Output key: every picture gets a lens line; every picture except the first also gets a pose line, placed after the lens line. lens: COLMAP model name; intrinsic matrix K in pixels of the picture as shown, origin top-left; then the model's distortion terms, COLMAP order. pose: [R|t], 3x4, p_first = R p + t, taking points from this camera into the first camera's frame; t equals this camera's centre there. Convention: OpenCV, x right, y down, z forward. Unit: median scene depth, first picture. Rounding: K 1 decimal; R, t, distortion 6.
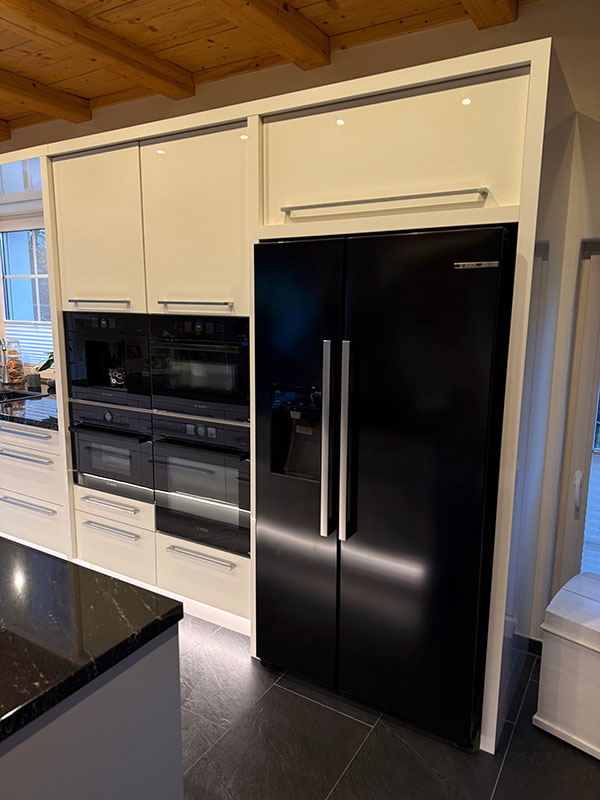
lens RADIAL K [[565.0, 0, 299.7], [0, 565.0, 402.1], [0, 0, 1]] dist [0.062805, -0.070838]
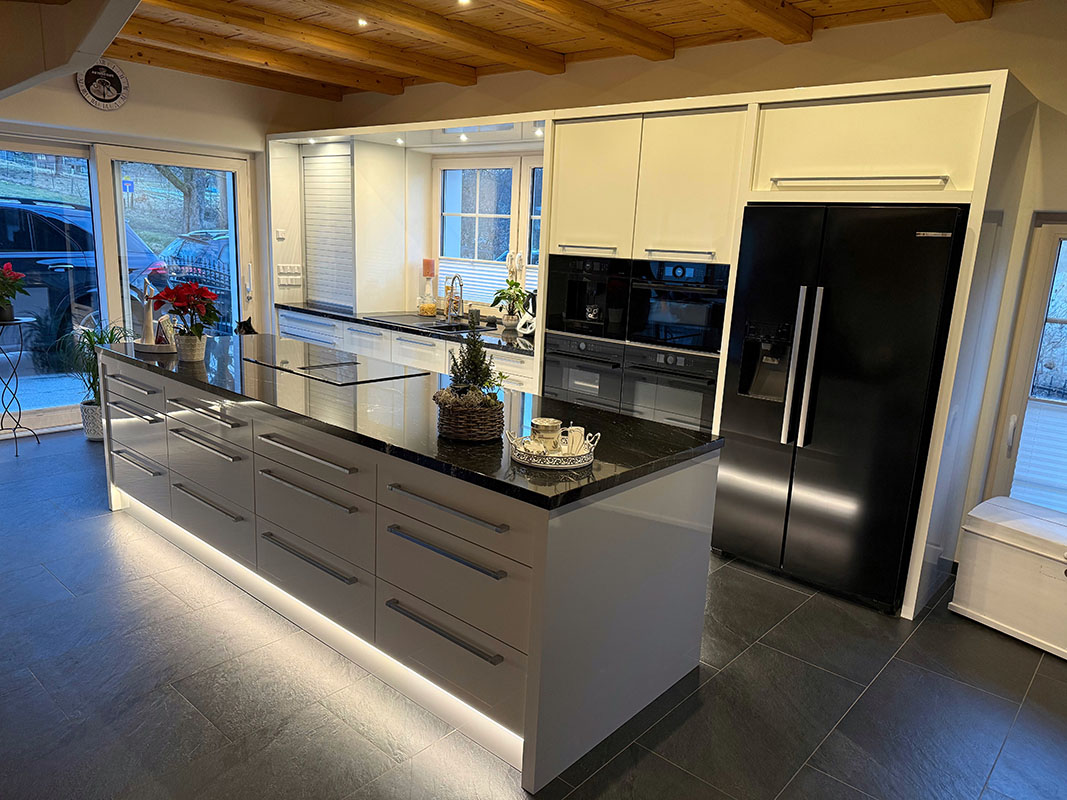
lens RADIAL K [[753.5, 0, 537.7], [0, 753.5, 407.1], [0, 0, 1]] dist [0.062805, -0.070838]
pose [[0.984236, 0.075049, -0.160150, -0.201779], [-0.068181, 0.996519, 0.047962, 0.098692], [0.163192, -0.036287, 0.985927, -0.652489]]
